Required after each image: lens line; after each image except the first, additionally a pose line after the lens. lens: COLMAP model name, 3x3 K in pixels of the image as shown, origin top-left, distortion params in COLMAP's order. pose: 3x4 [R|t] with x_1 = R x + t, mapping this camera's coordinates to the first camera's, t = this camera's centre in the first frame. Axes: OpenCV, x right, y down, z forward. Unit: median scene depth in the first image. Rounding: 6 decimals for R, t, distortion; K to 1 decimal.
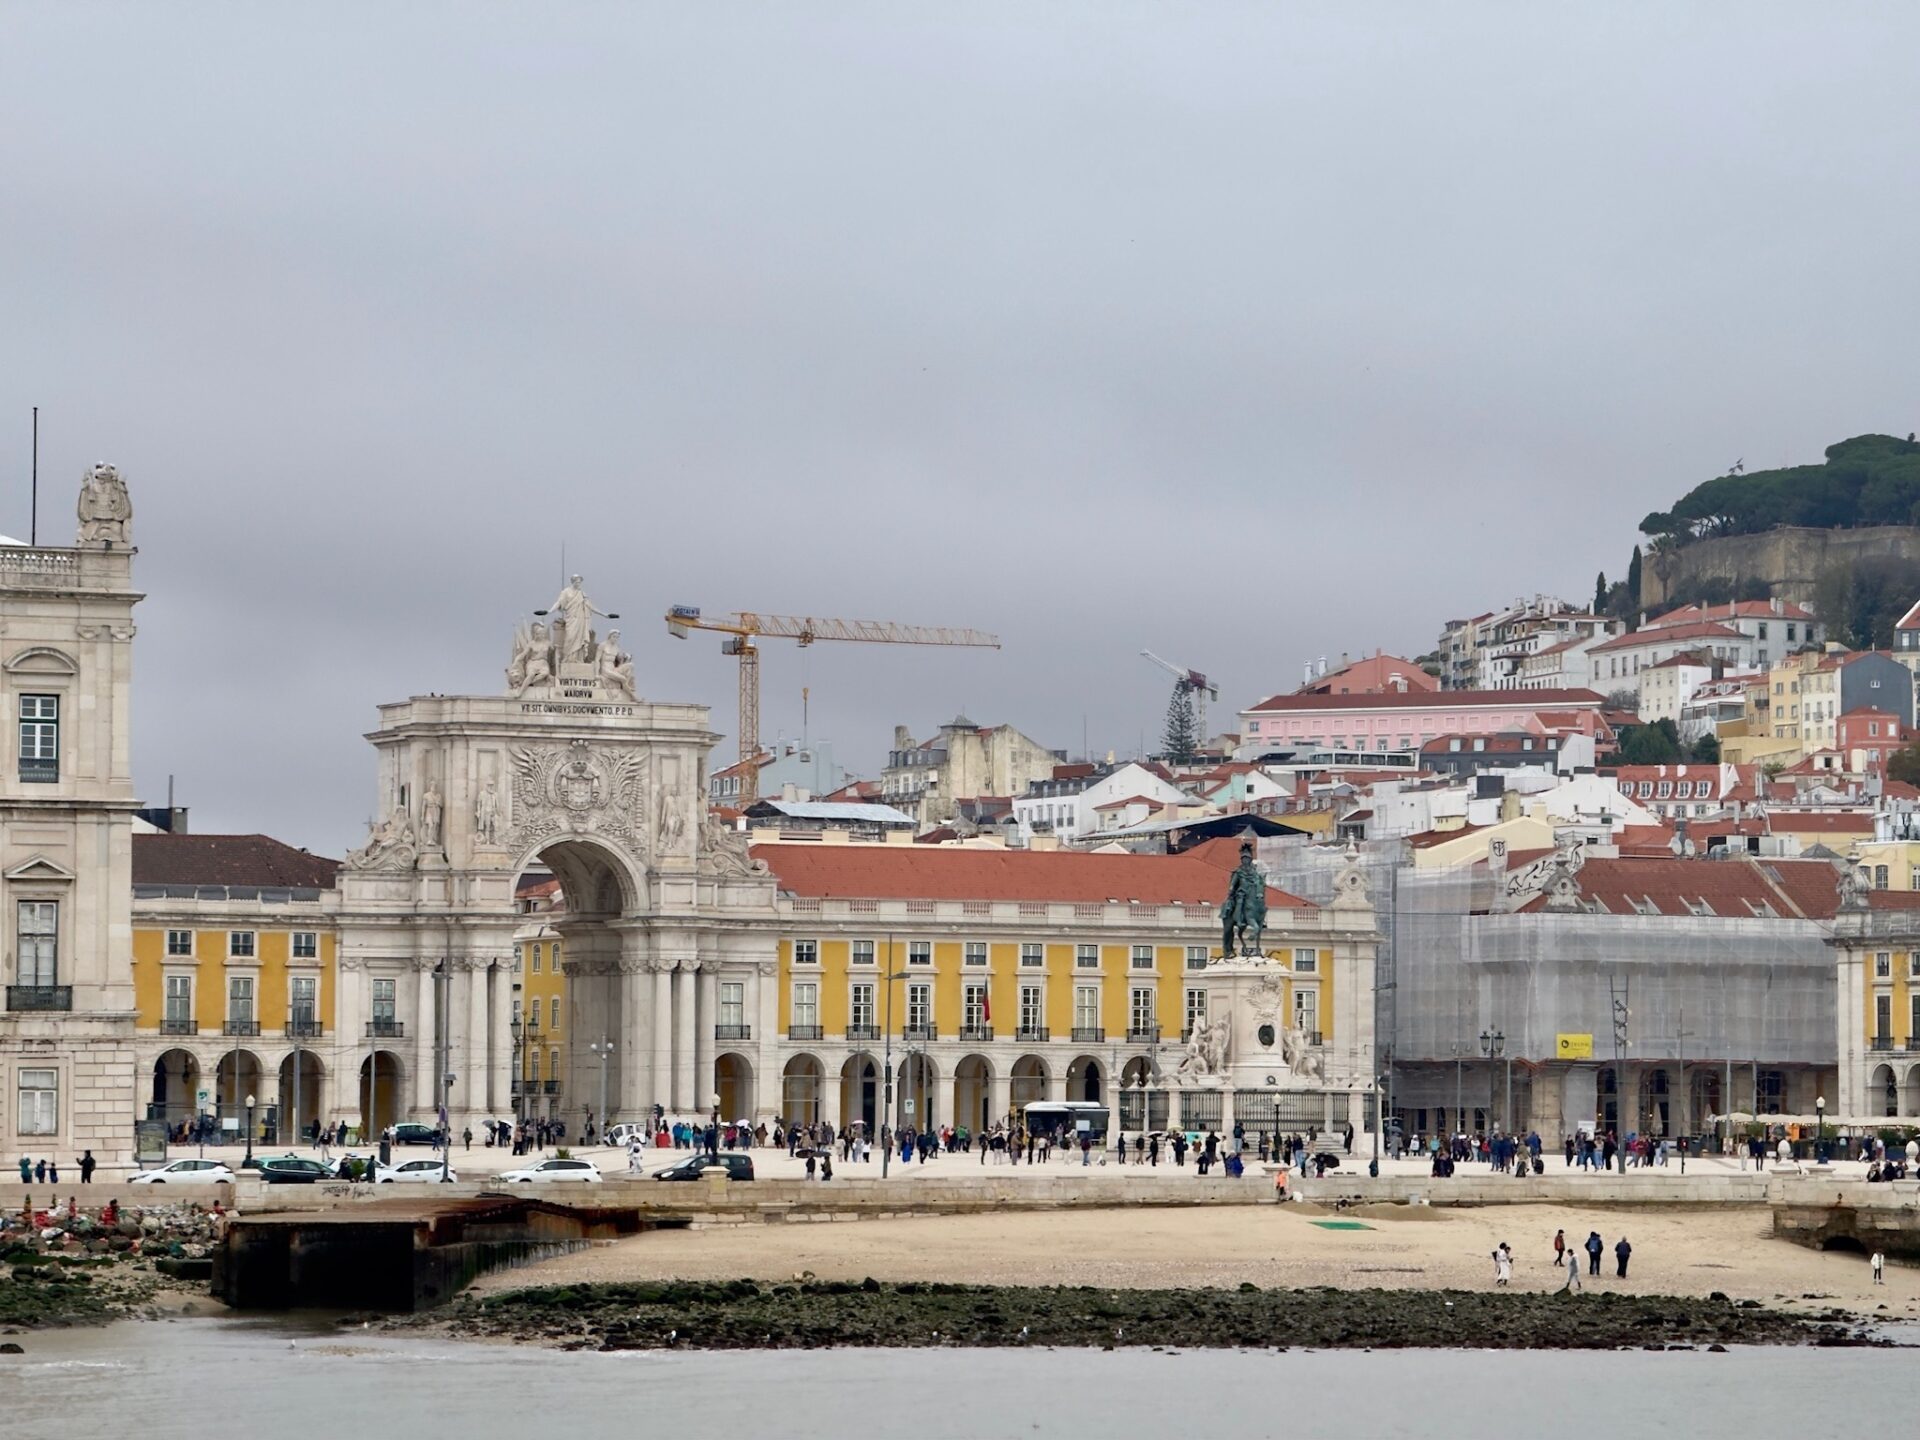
lens RADIAL K [[6628.0, 0, 952.3], [0, 6628.0, 726.1], [0, 0, 1]] dist [0.251701, 0.000000]
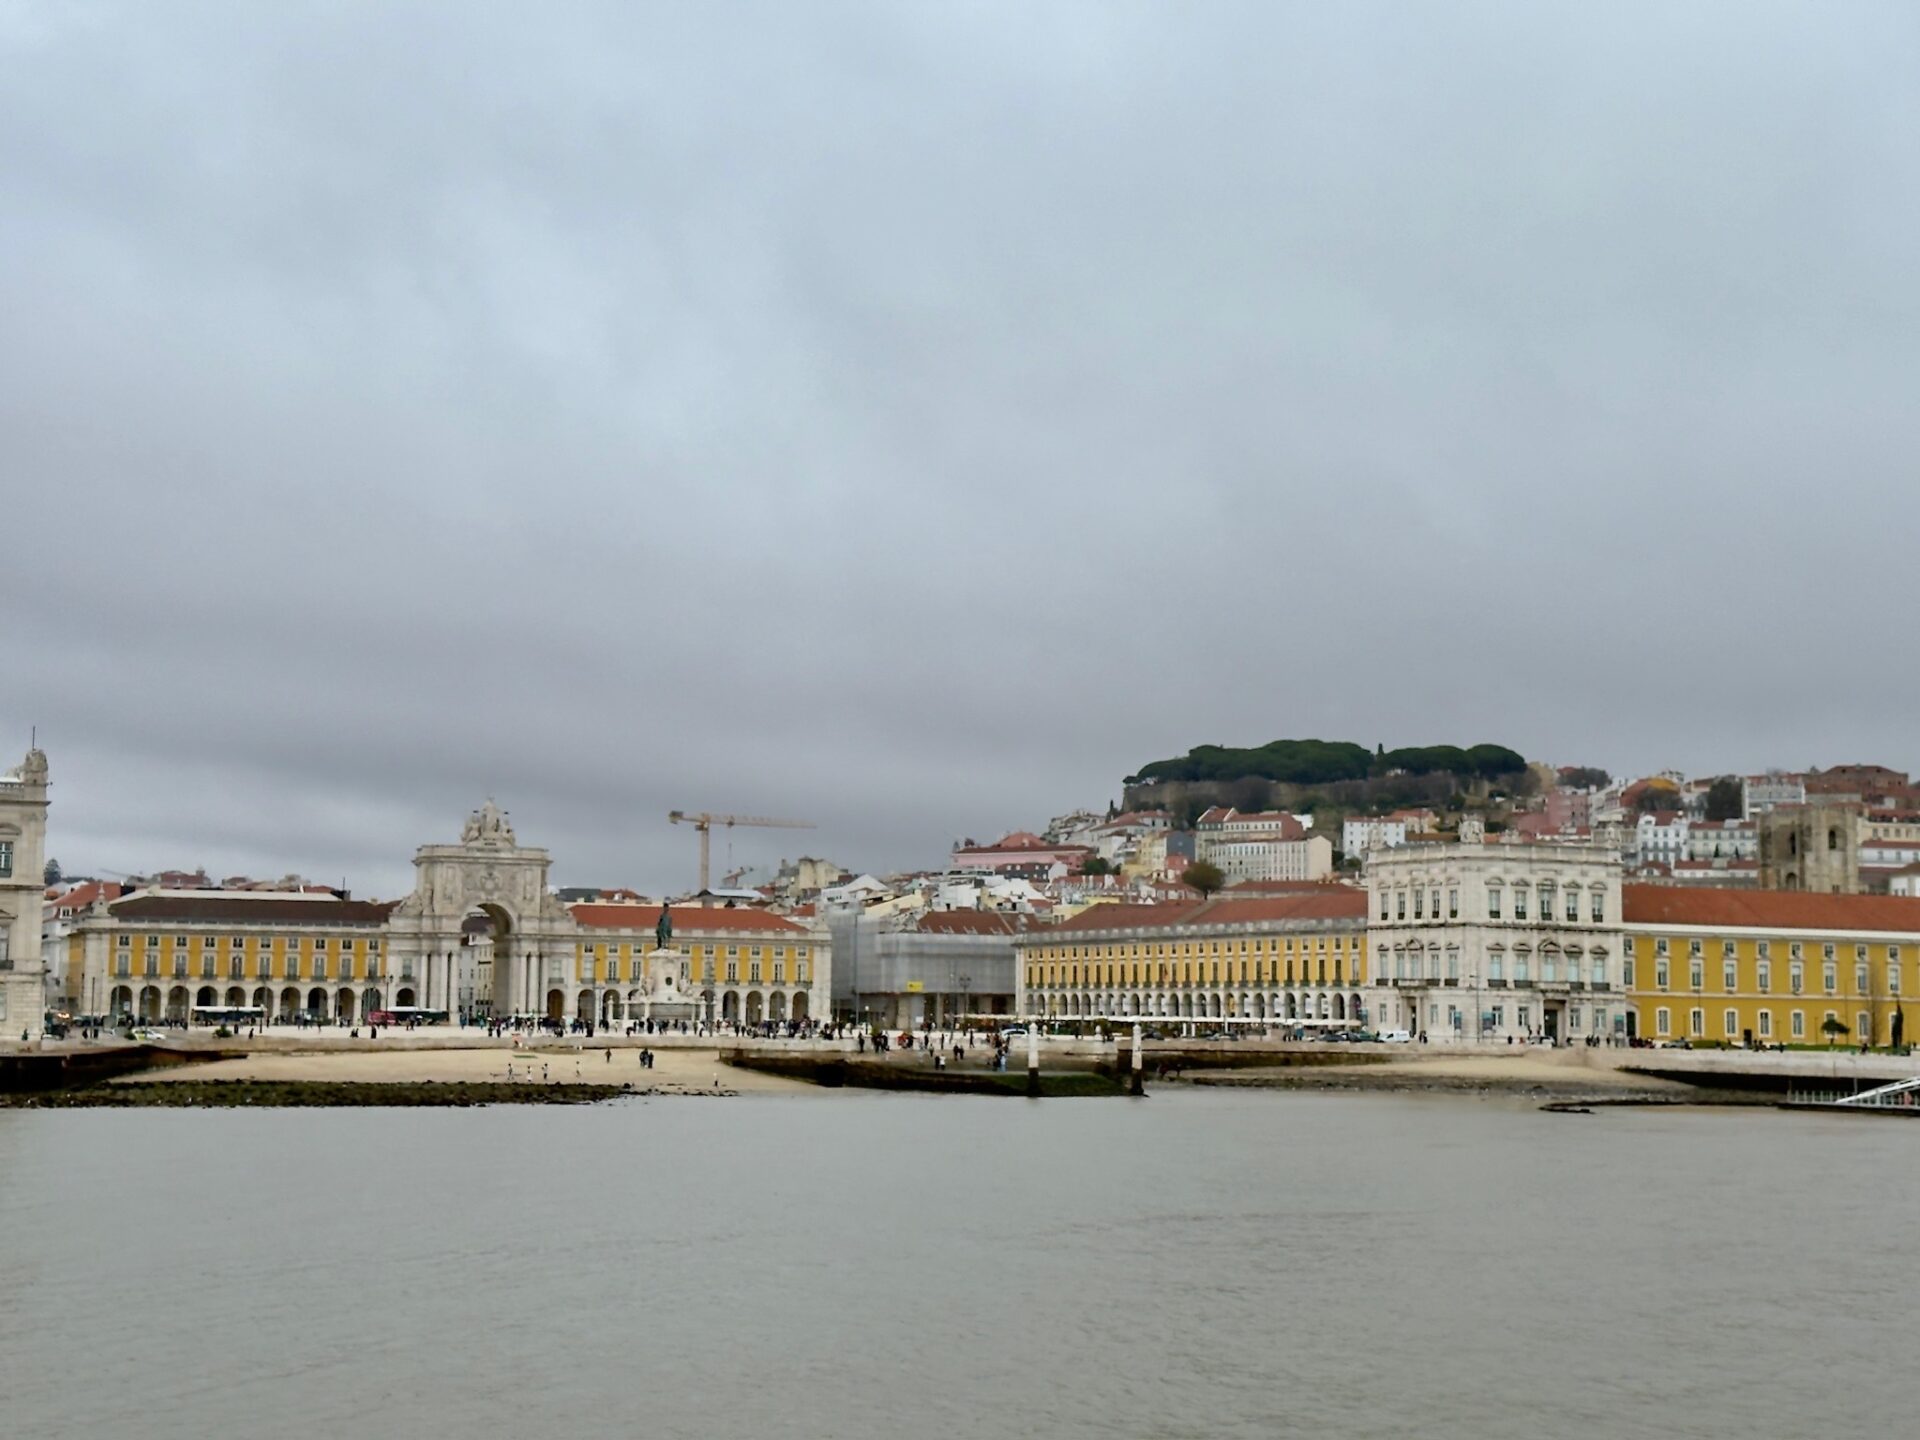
lens RADIAL K [[2635.5, 0, 941.0], [0, 2635.5, 718.8], [0, 0, 1]] dist [0.125089, 0.000000]
pose [[0.999456, 0.000647, -0.032984, 0.145068], [-0.002440, 0.998519, -0.054347, 0.001659], [0.032900, 0.054398, 0.997977, 0.009124]]
